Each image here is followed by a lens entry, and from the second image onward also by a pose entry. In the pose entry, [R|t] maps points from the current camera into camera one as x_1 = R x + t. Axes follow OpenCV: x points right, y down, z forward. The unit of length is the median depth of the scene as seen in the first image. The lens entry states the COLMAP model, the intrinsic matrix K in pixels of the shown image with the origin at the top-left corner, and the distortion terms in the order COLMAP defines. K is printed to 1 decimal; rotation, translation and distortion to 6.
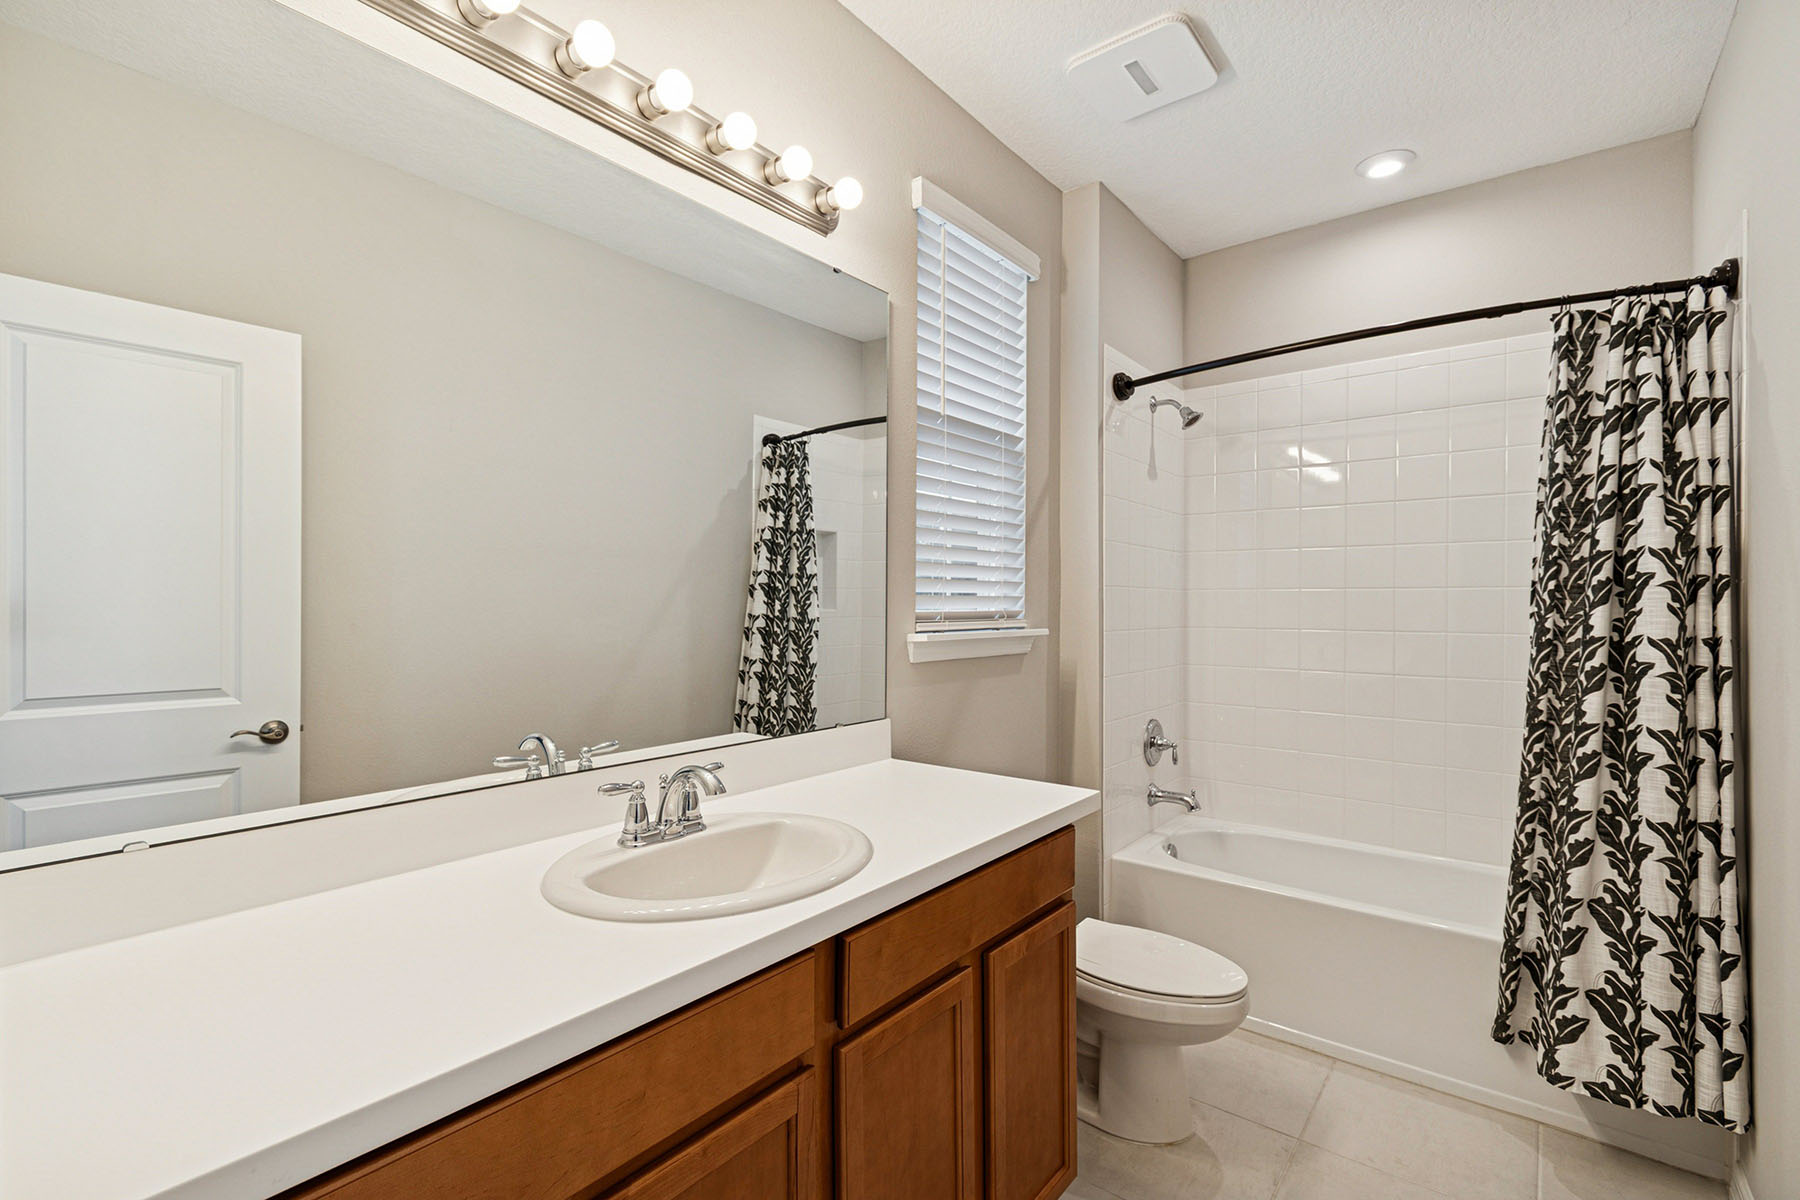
lens RADIAL K [[809.3, 0, 914.5], [0, 809.3, 605.1], [0, 0, 1]] dist [-0.000199, -0.000749]
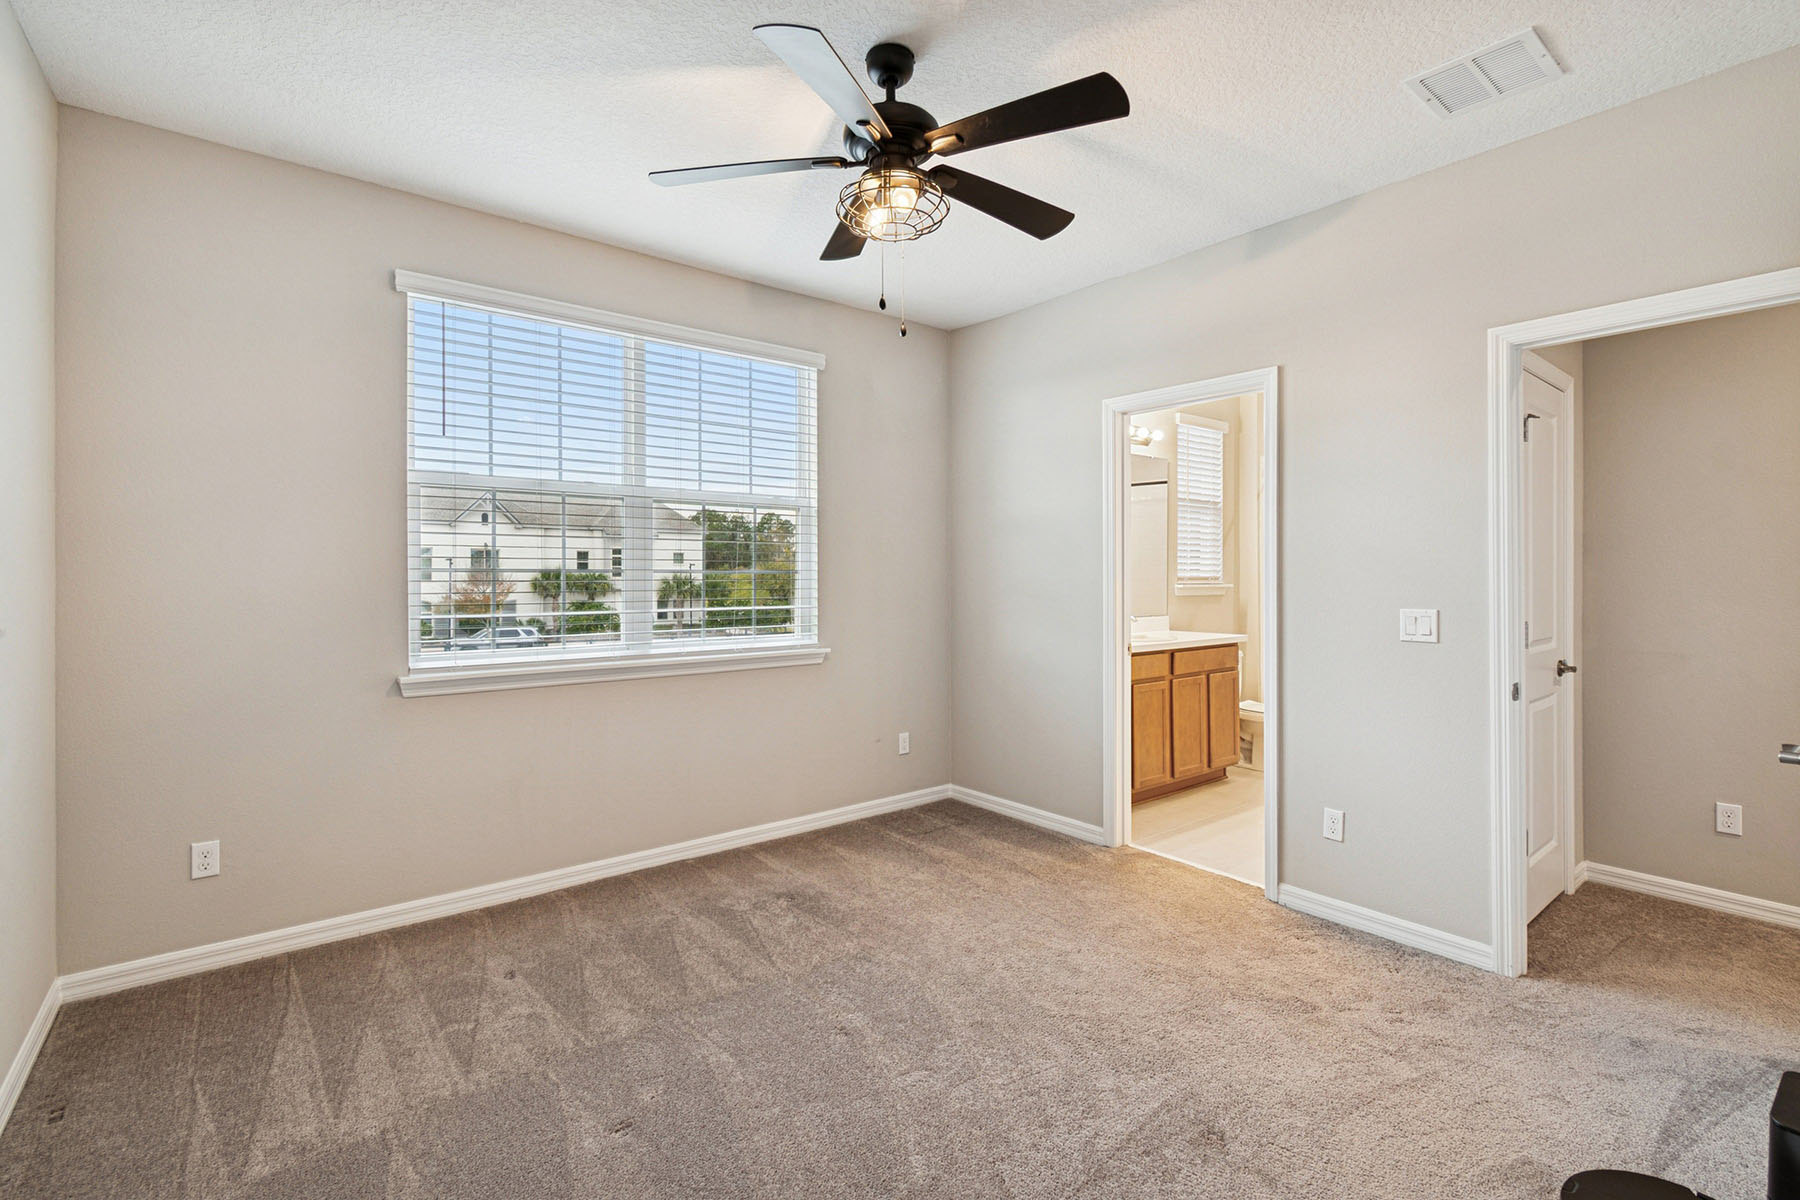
lens RADIAL K [[819.2, 0, 904.7], [0, 819.2, 579.6], [0, 0, 1]] dist [0.000023, 0.000075]
pose [[0.970805, -0.003685, -0.239844, -0.214605], [0.003284, 0.999992, -0.002070, 0.020938], [0.239850, 0.001222, 0.970809, -1.744700]]
